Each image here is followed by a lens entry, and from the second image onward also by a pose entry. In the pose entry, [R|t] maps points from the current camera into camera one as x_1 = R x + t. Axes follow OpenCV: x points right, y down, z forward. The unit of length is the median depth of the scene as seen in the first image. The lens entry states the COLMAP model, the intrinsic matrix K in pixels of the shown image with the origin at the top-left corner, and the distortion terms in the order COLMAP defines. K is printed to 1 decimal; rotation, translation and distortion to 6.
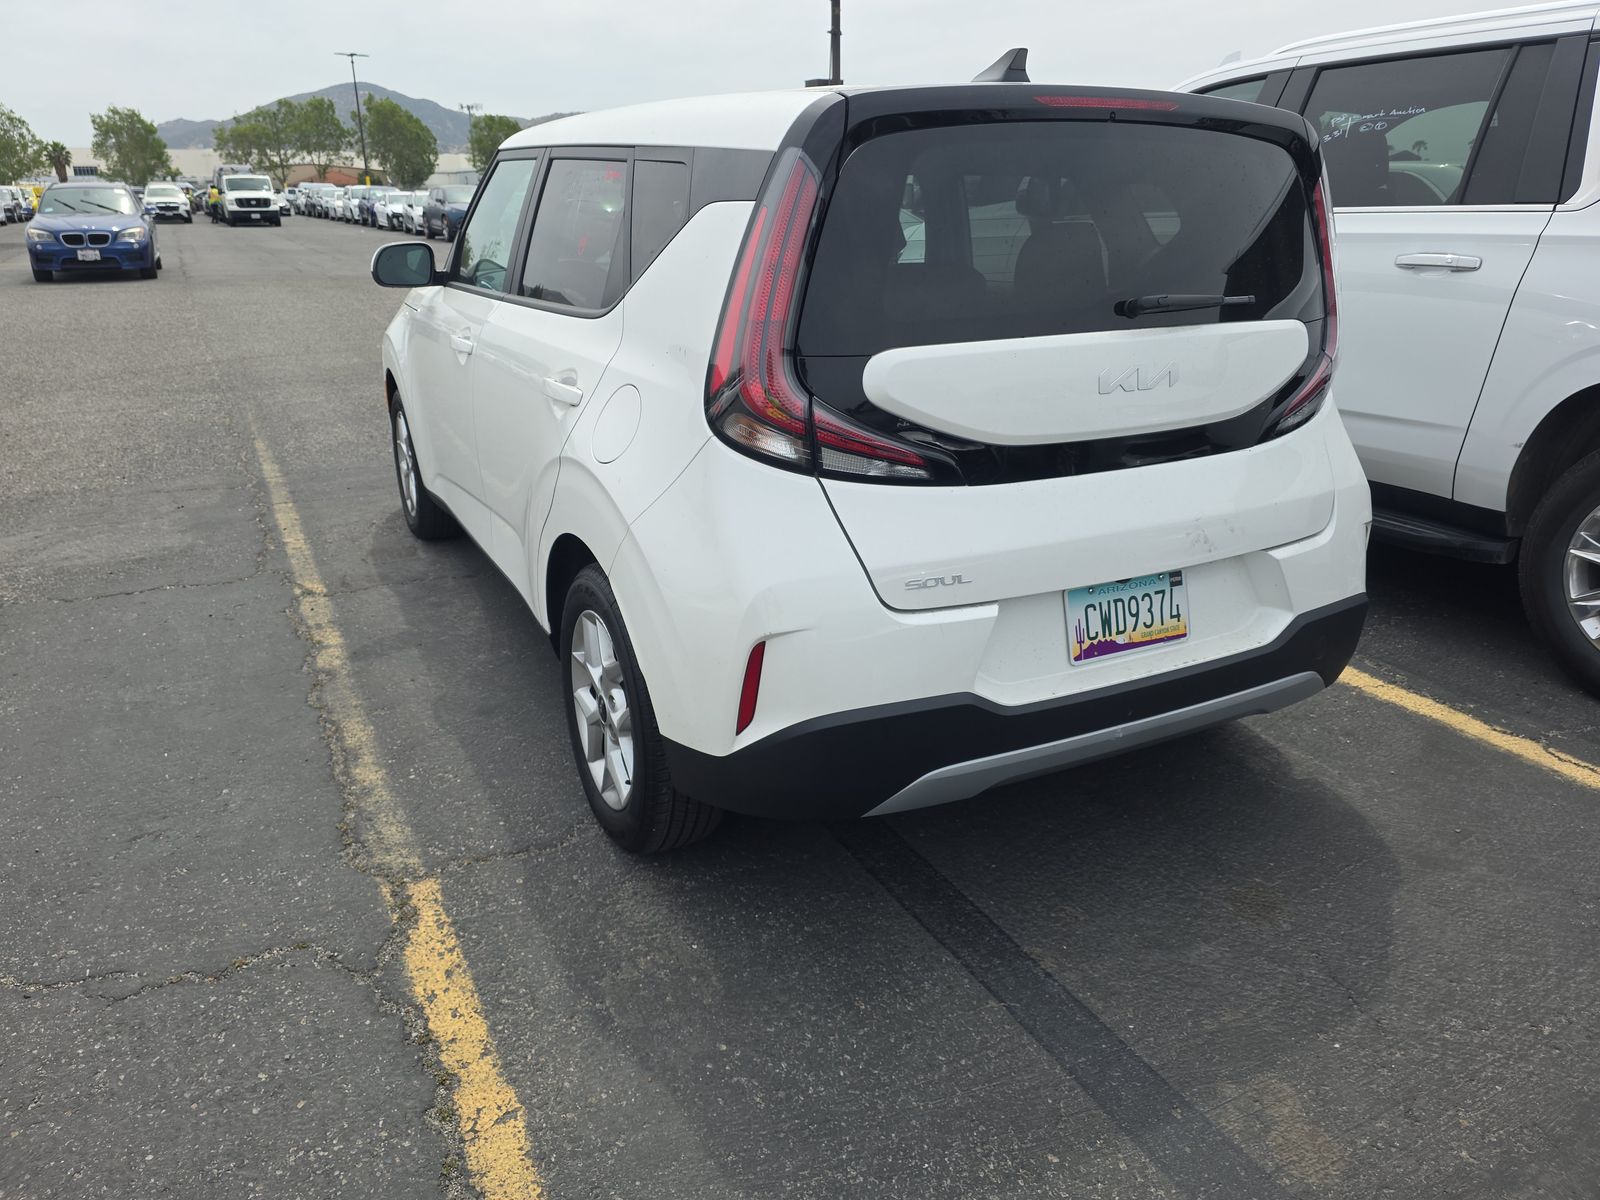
lens RADIAL K [[1082.2, 0, 786.3], [0, 1082.2, 601.8], [0, 0, 1]] dist [0.050844, -0.056925]
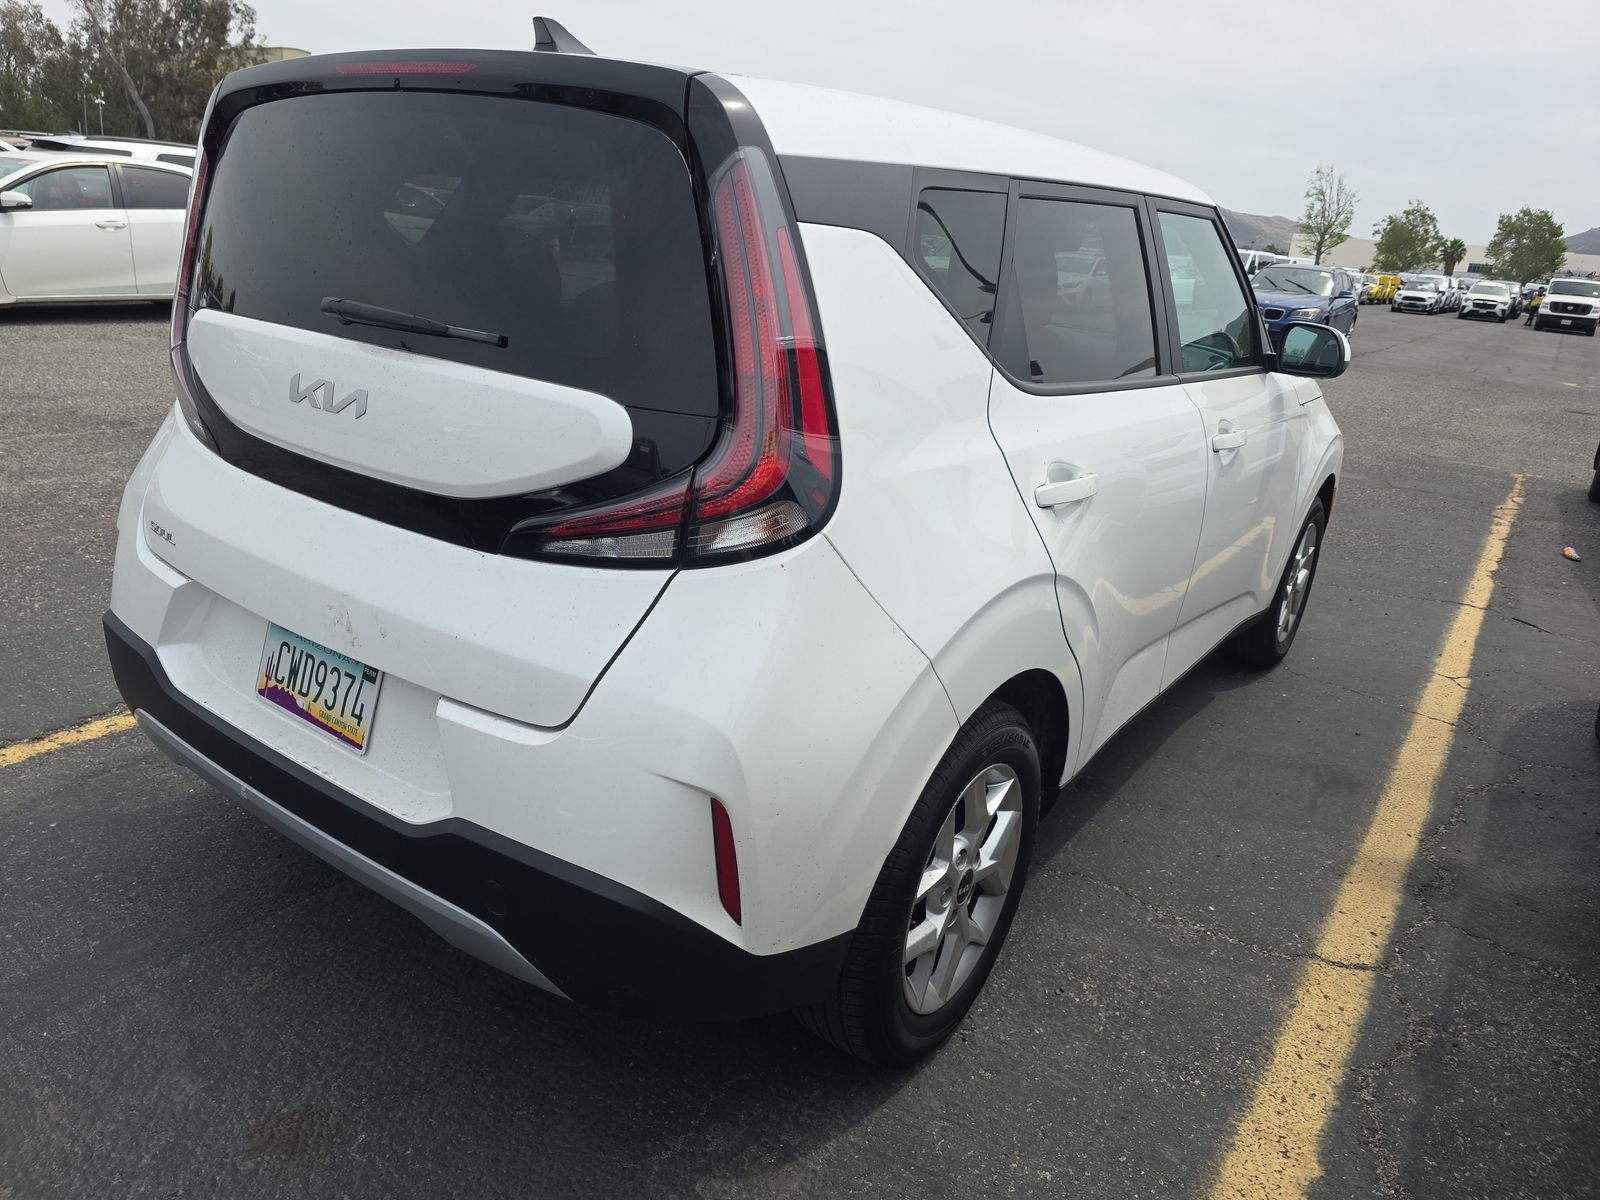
lens RADIAL K [[1082.2, 0, 786.3], [0, 1082.2, 601.8], [0, 0, 1]] dist [0.050844, -0.056925]
pose [[0.444531, 0.319348, -0.836904, 0.829635], [-0.386143, 0.911343, 0.142649, -0.215536], [0.808261, 0.259753, 0.528434, 0.605048]]
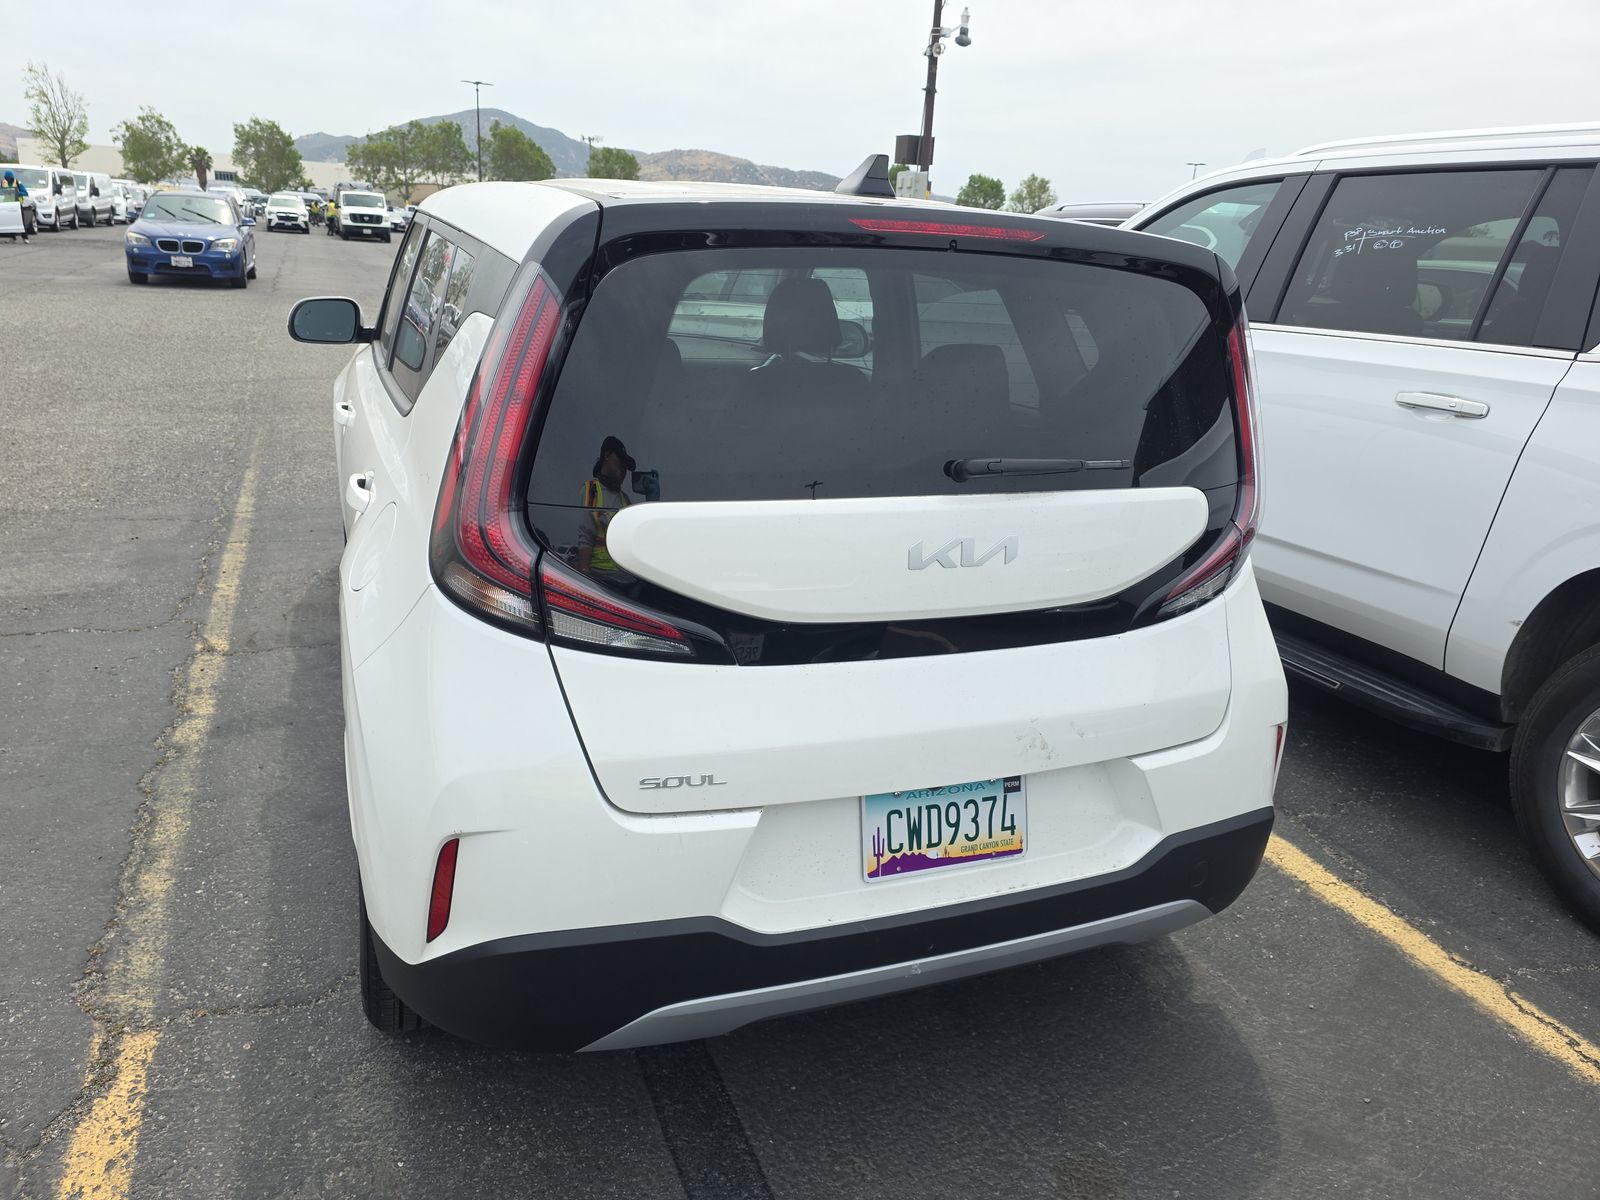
lens RADIAL K [[1082.2, 0, 786.3], [0, 1082.2, 601.8], [0, 0, 1]] dist [0.050844, -0.056925]
pose [[0.993545, 0.088634, -0.070798, 0.171101], [-0.091031, 0.995354, -0.031374, -0.088227], [0.067688, 0.037617, 0.996997, 0.106558]]
